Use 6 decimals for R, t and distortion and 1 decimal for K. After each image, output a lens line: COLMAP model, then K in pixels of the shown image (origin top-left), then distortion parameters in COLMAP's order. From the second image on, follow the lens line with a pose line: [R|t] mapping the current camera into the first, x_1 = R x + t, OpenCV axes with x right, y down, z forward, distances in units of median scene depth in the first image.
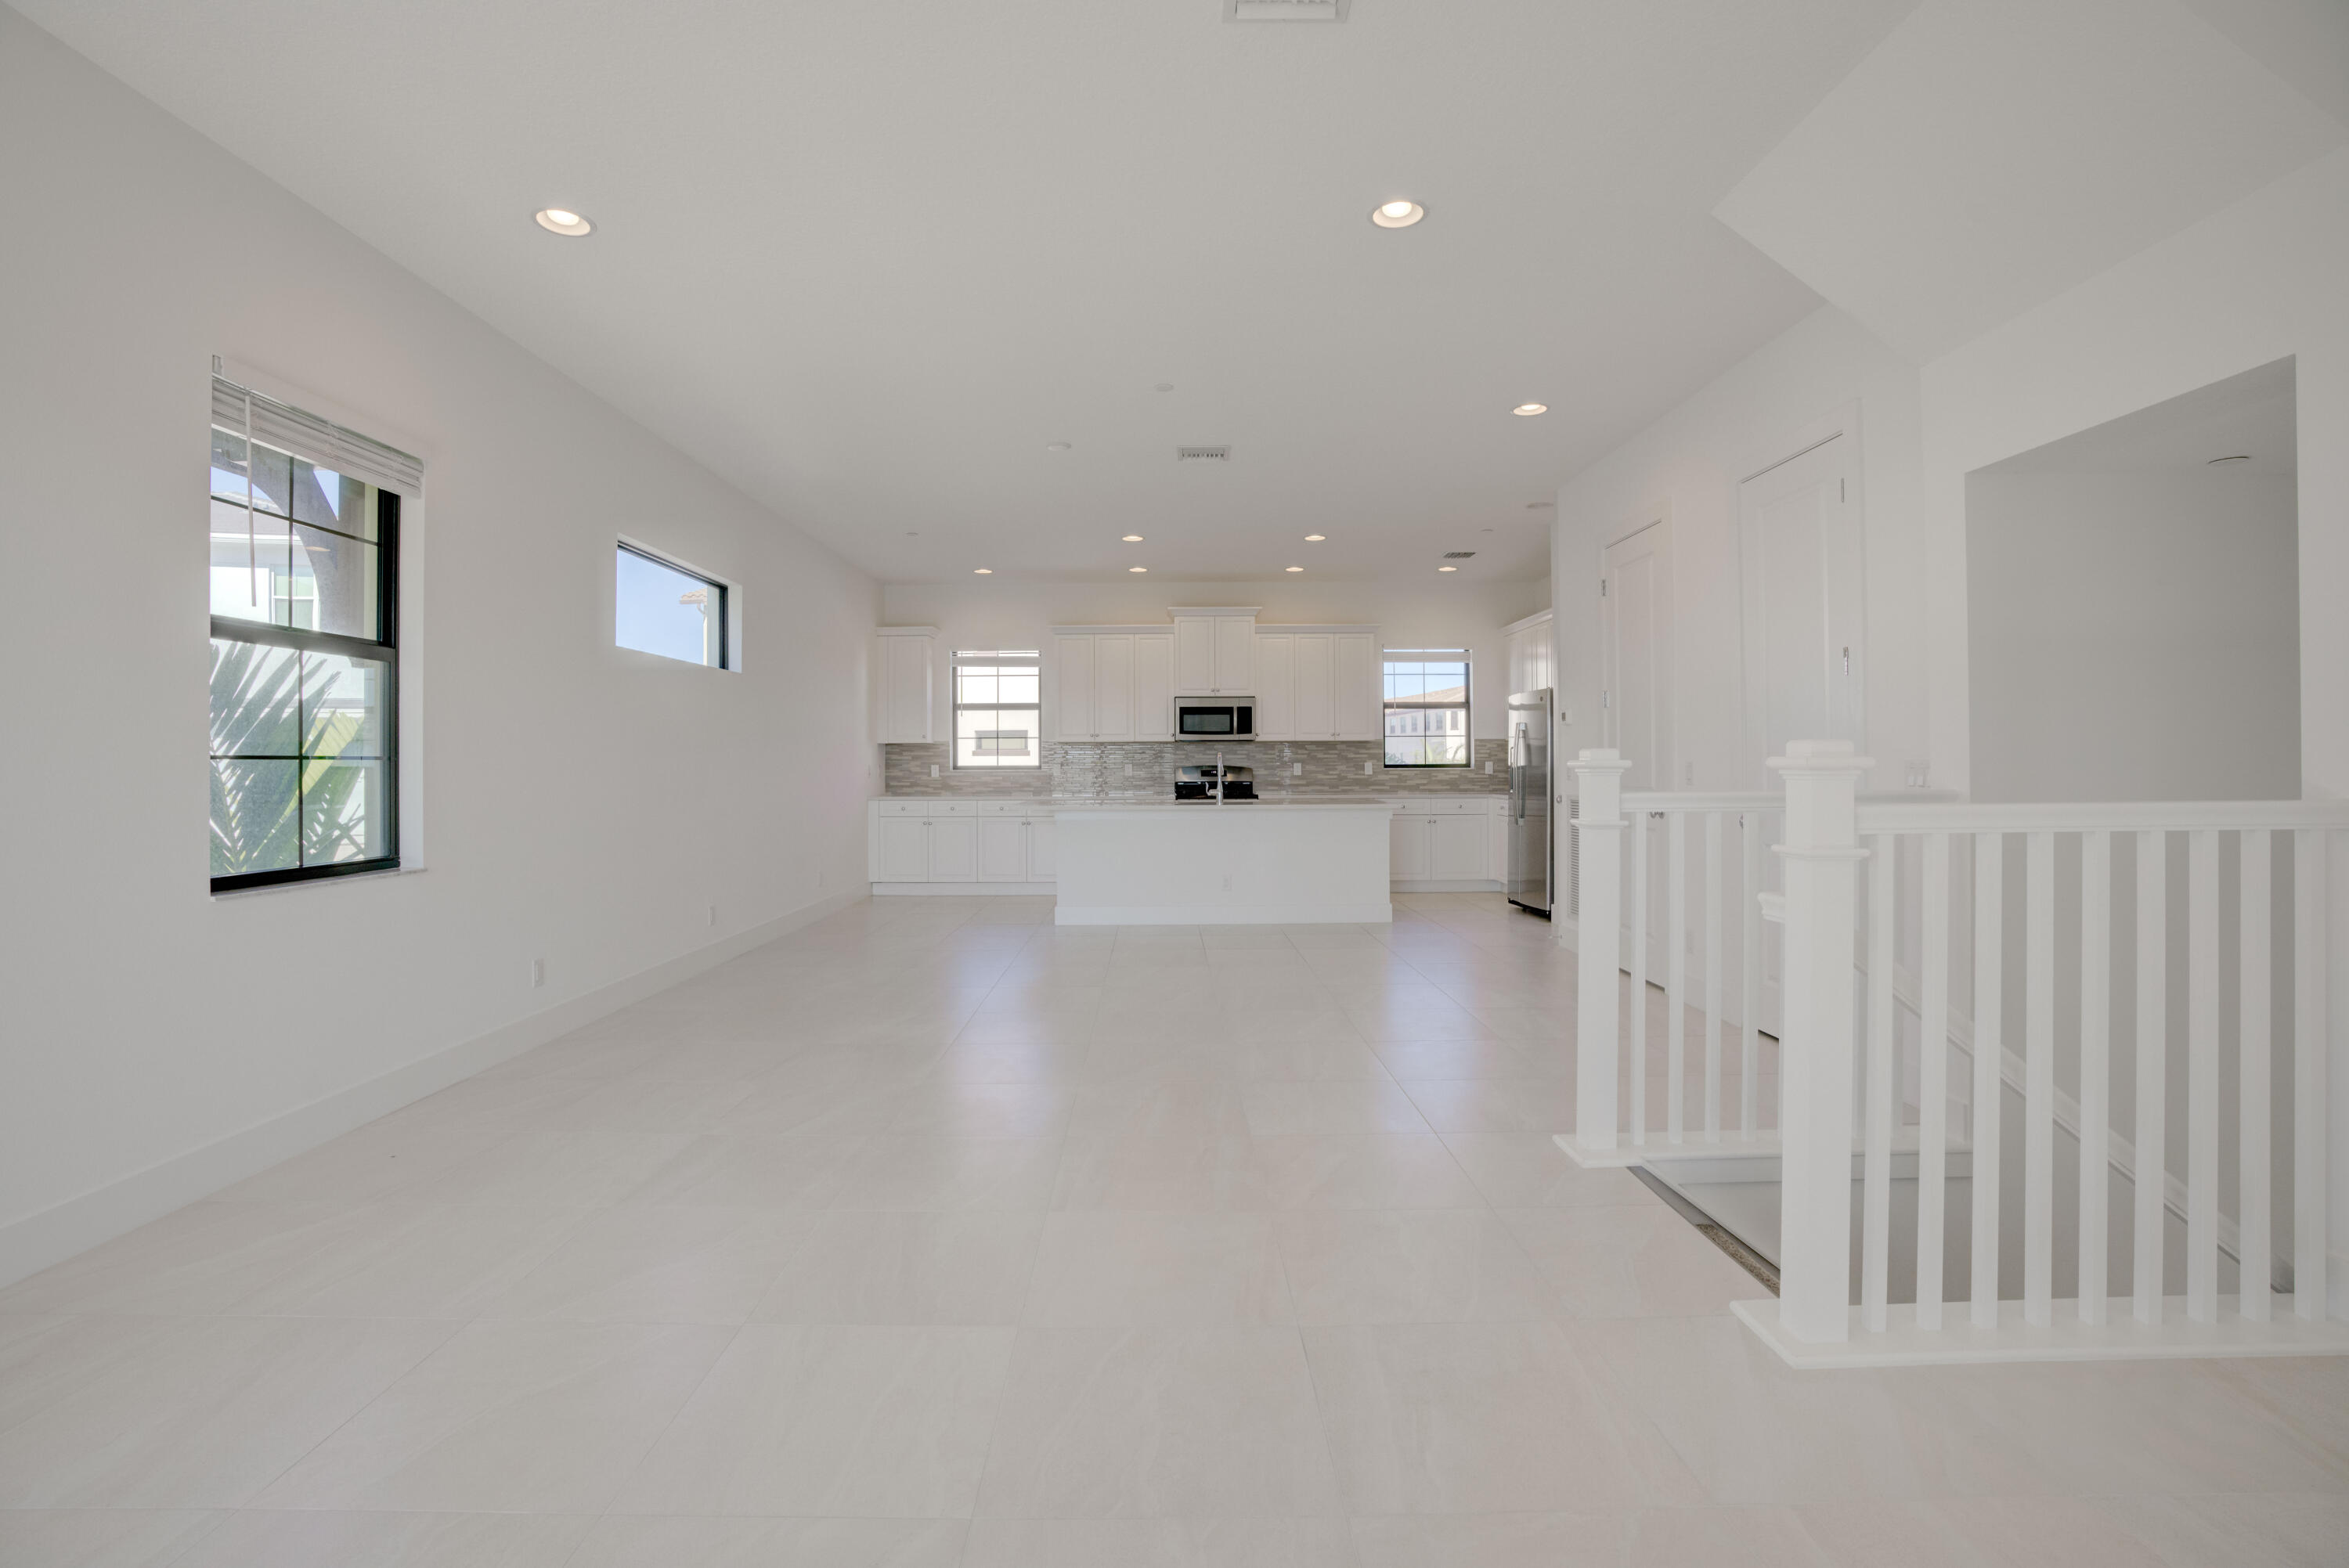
lens RADIAL K [[1052.5, 0, 1174.5], [0, 1052.5, 784.0], [0, 0, 1]] dist [-0.046561, 0.000501]
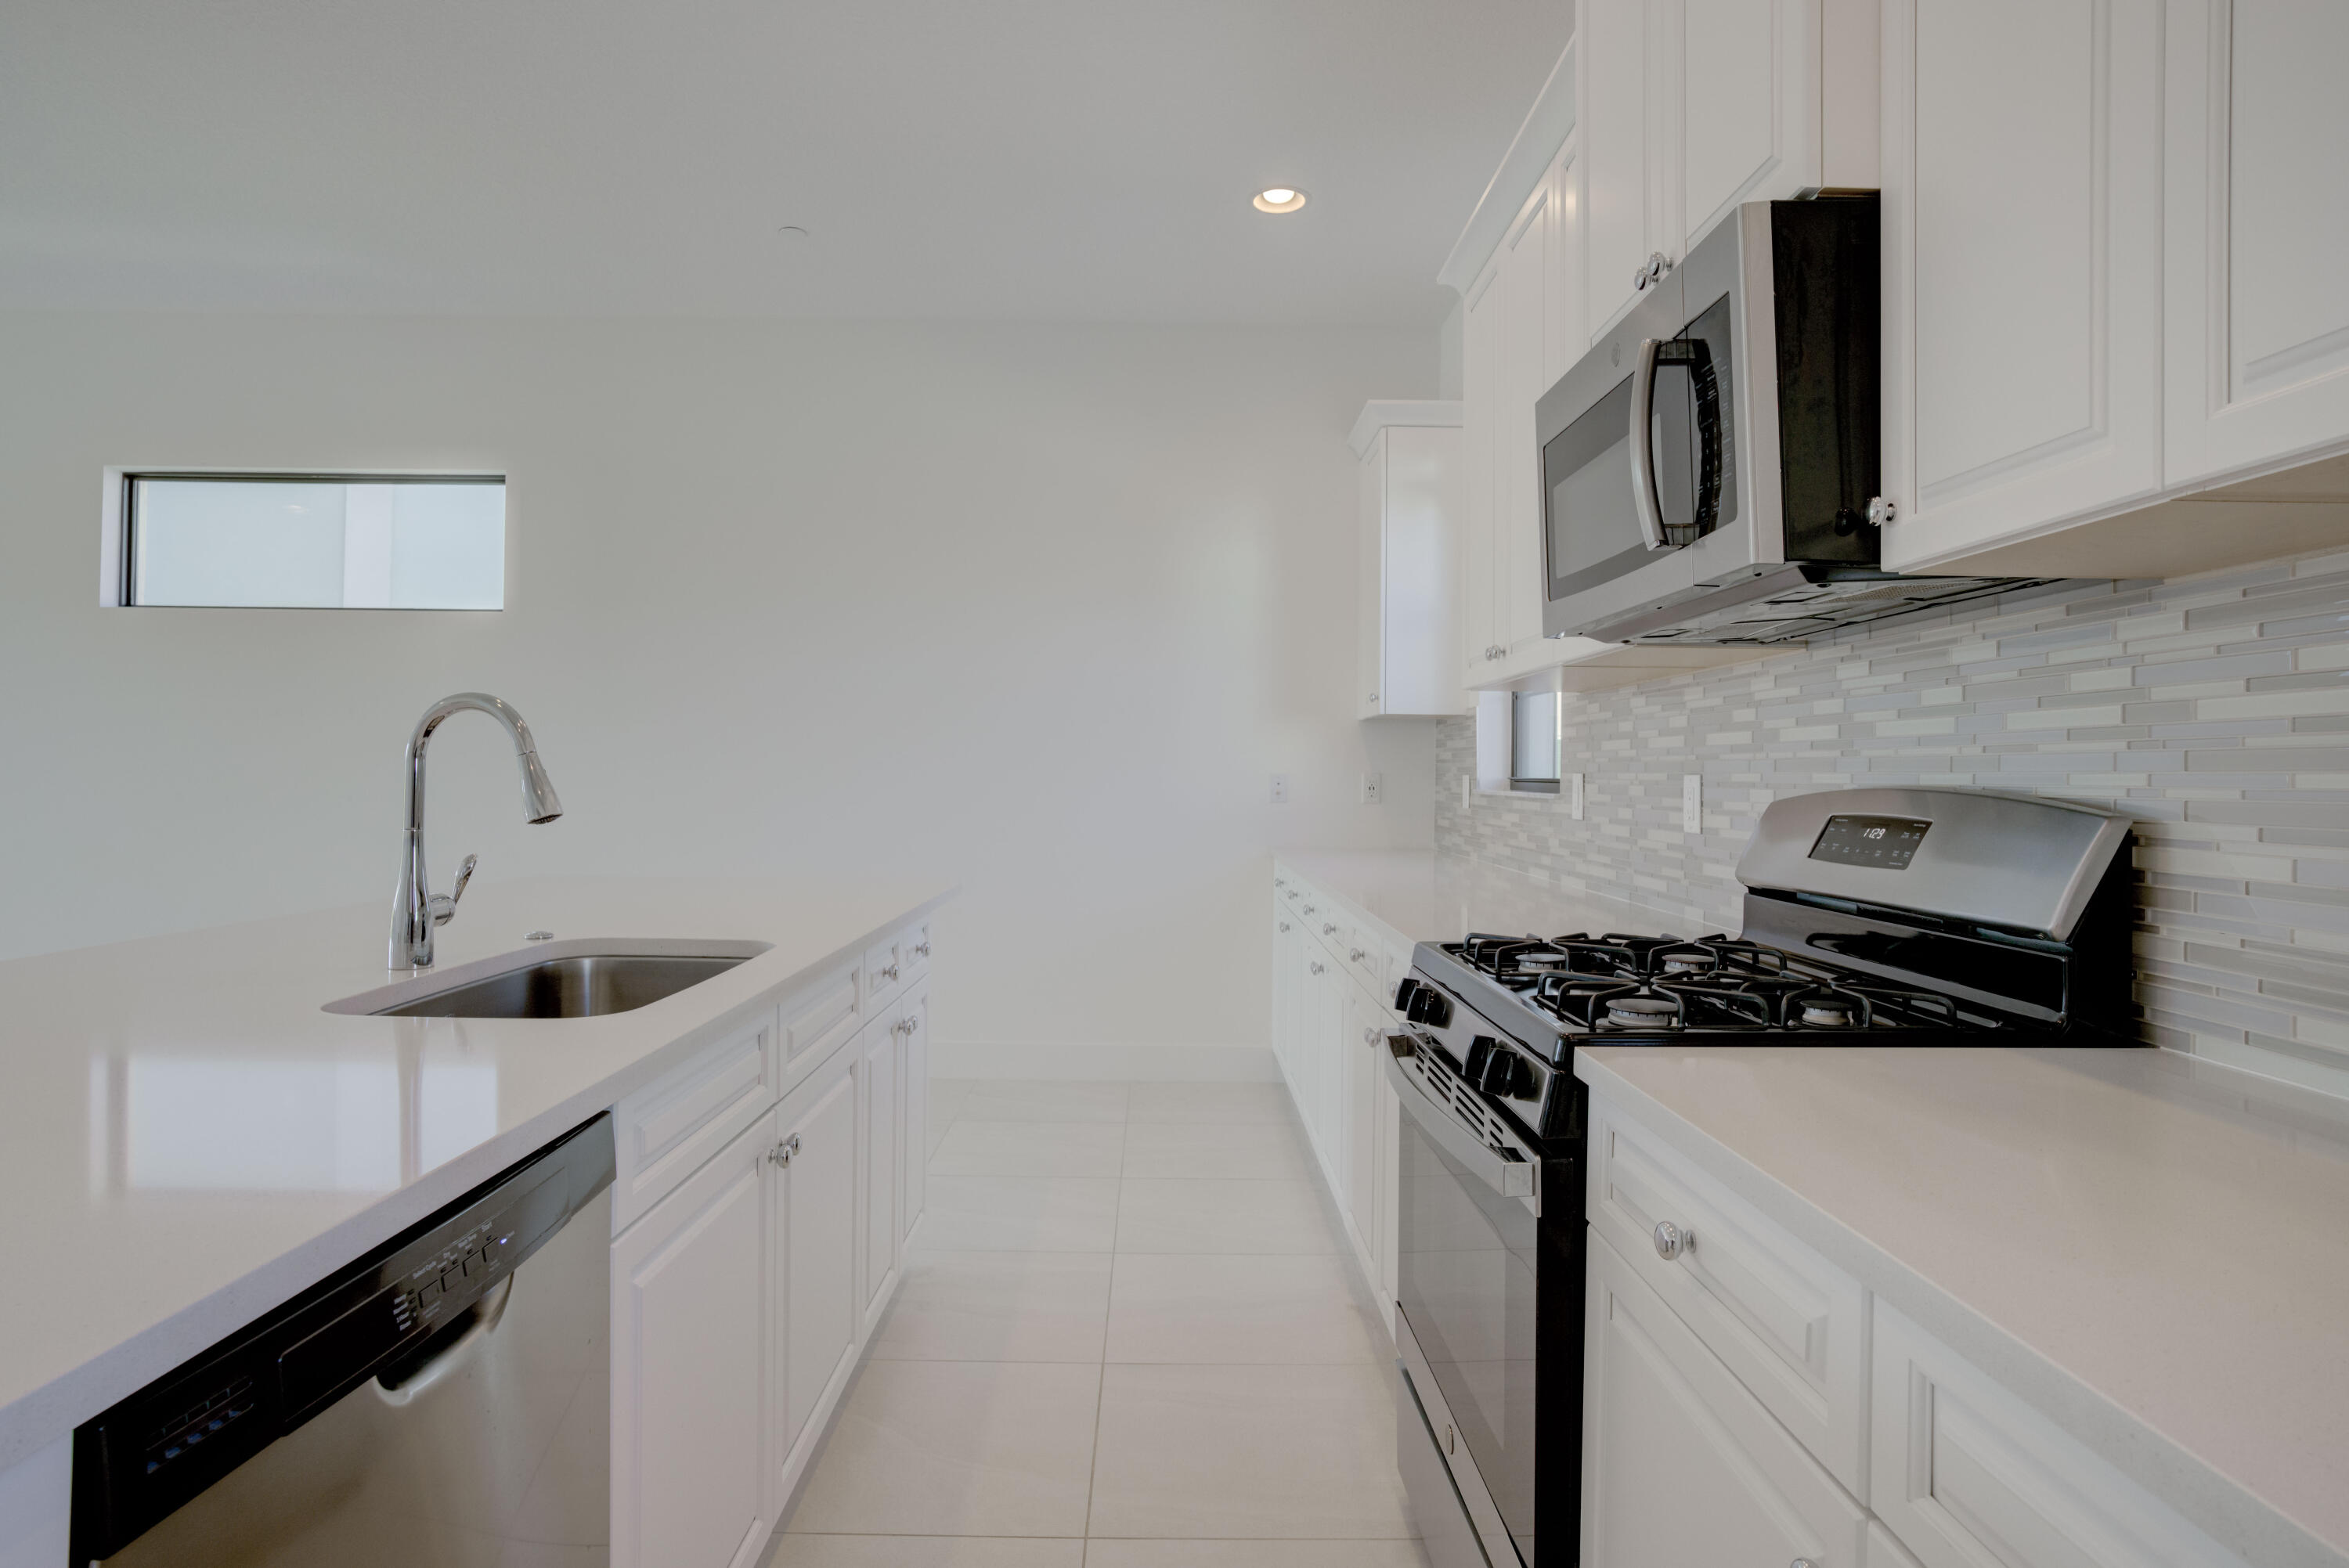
lens RADIAL K [[1264.1, 0, 1174.5], [0, 1264.1, 784.0], [0, 0, 1]] dist [-0.043287, 0.000533]
pose [[0.019842, 0.012249, -0.999728, 0.201281], [-0.021183, 0.999706, 0.011828, -0.017990], [0.999579, 0.020943, 0.020096, 0.894693]]
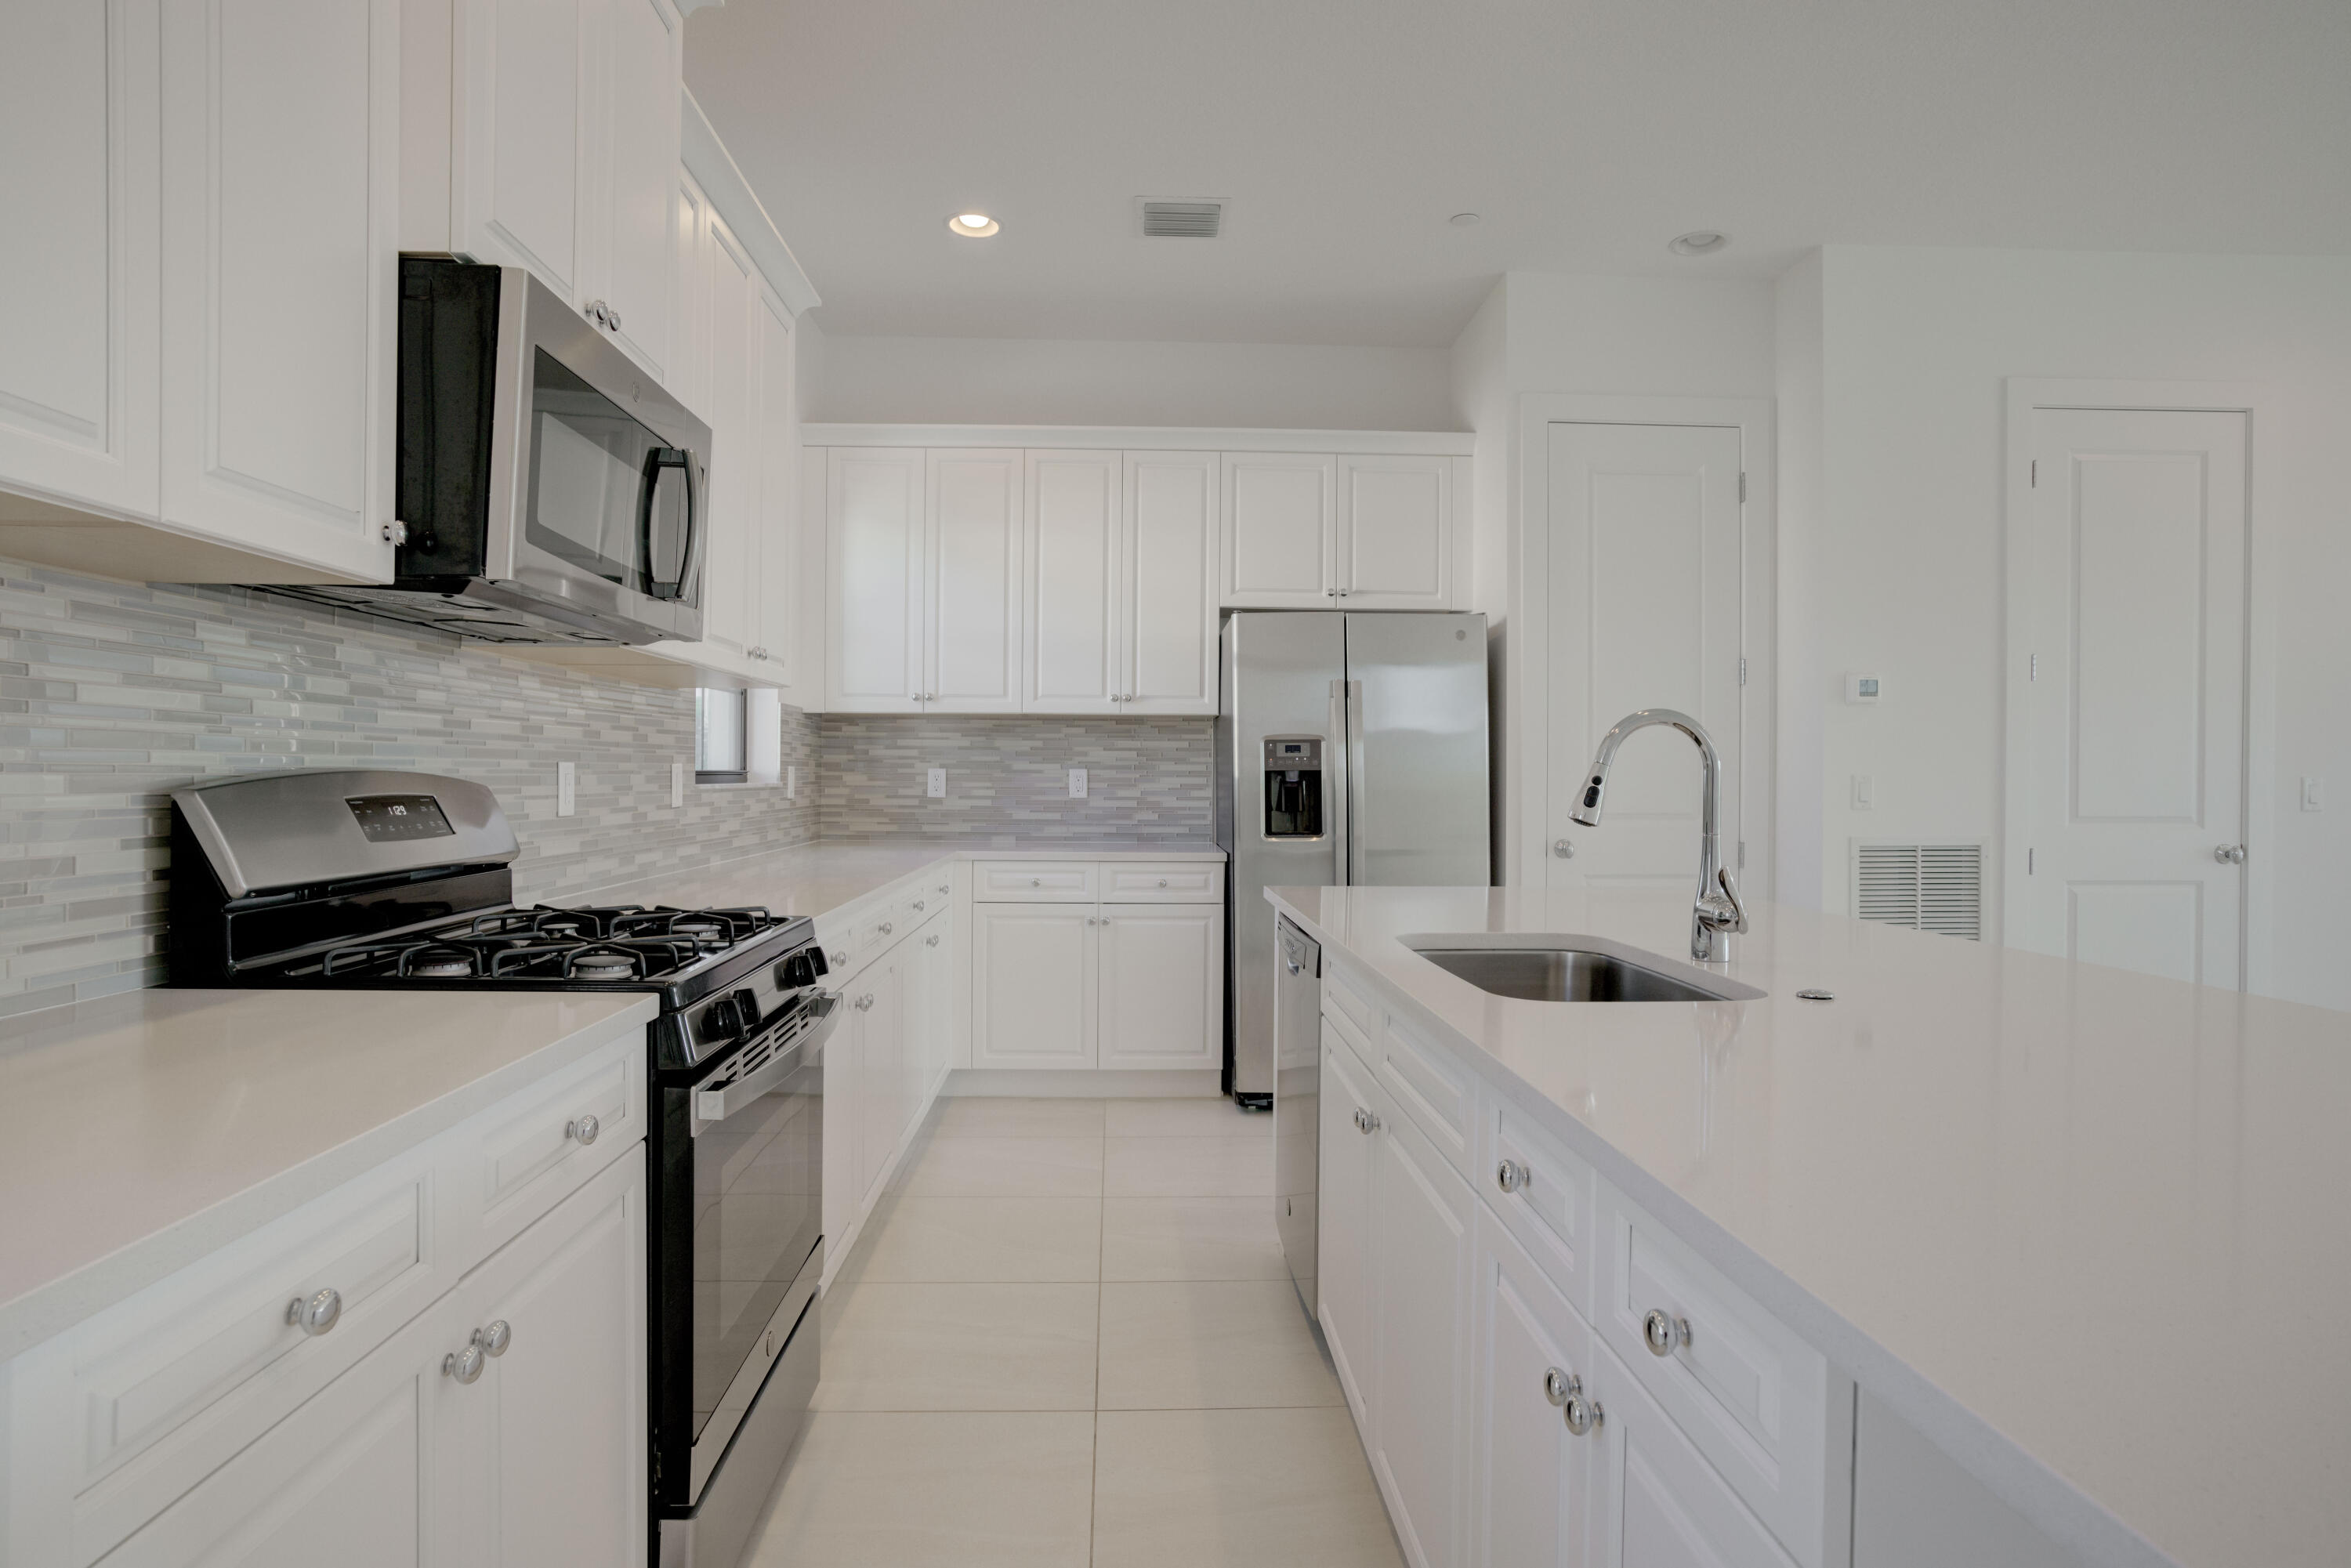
lens RADIAL K [[1265.3, 0, 1175.5], [0, 1265.3, 784.0], [0, 0, 1]] dist [-0.043287, 0.000533]
pose [[-0.049826, -0.002119, 0.998756, -0.155918], [0.006839, 0.999974, 0.002462, -0.014910], [-0.998734, 0.006953, -0.049810, 0.883398]]
